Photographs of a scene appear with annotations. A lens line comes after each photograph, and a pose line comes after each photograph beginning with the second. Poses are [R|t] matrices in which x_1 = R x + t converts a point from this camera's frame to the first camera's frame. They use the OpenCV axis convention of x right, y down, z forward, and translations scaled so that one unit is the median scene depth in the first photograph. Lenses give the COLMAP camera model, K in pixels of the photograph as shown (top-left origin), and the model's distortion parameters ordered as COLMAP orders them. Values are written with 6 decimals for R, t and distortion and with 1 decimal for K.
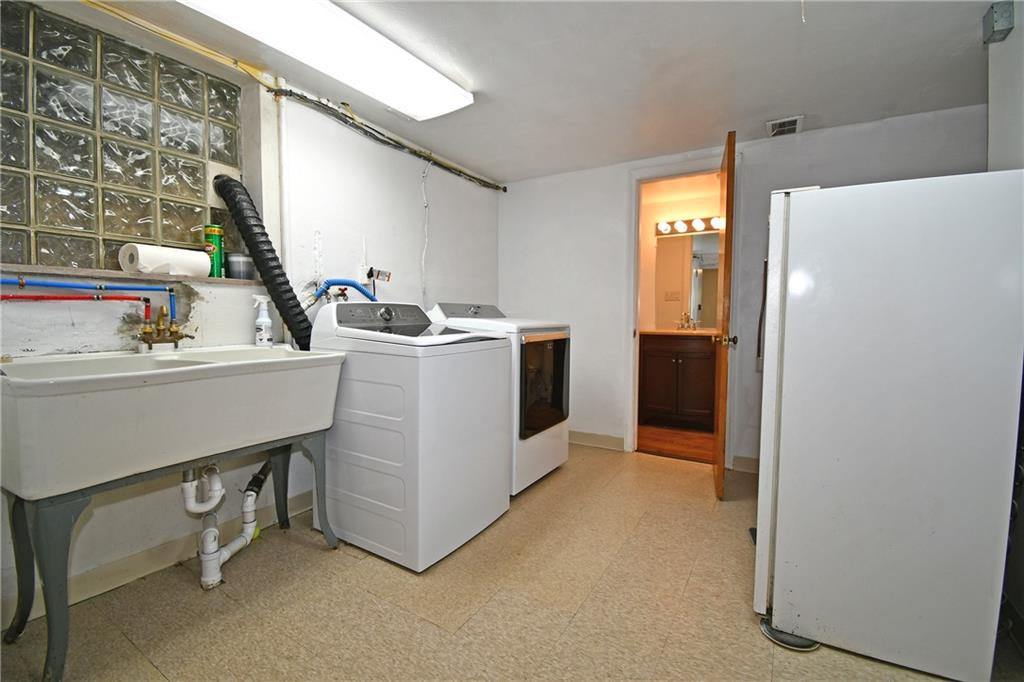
lens RADIAL K [[448.5, 0, 511.0], [0, 448.5, 339.7], [0, 0, 1]] dist [0.009990, -0.018920]
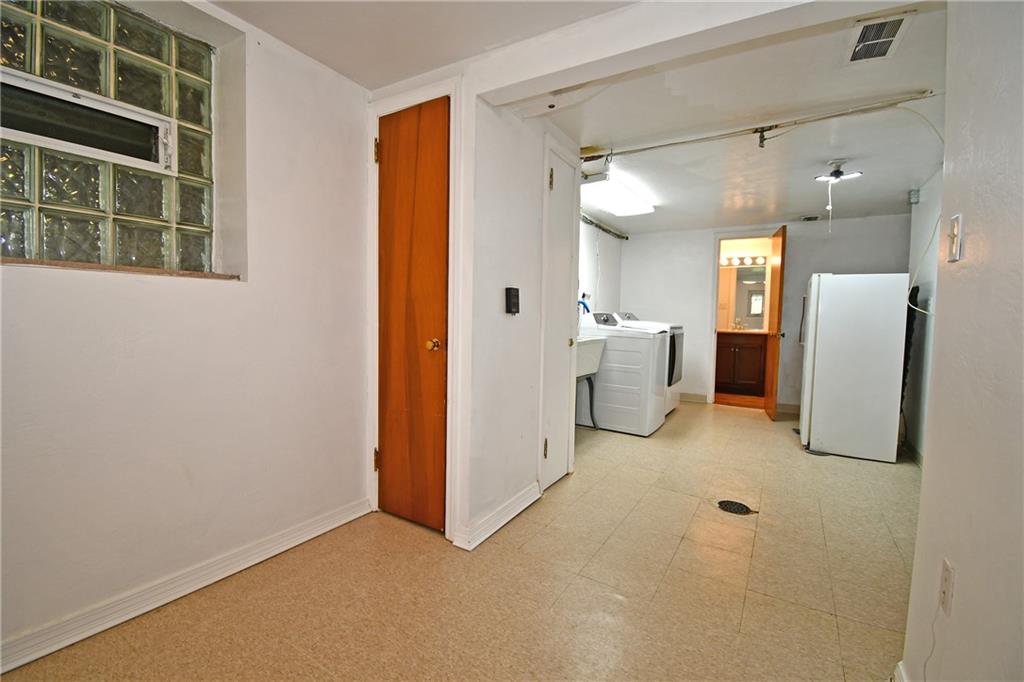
lens RADIAL K [[448.5, 0, 511.0], [0, 448.5, 339.7], [0, 0, 1]] dist [0.009990, -0.018920]
pose [[0.999873, 0.015939, -0.000860, -0.591683], [-0.015937, 0.999871, 0.001808, 0.032136], [0.000888, -0.001794, 0.999998, -0.813956]]
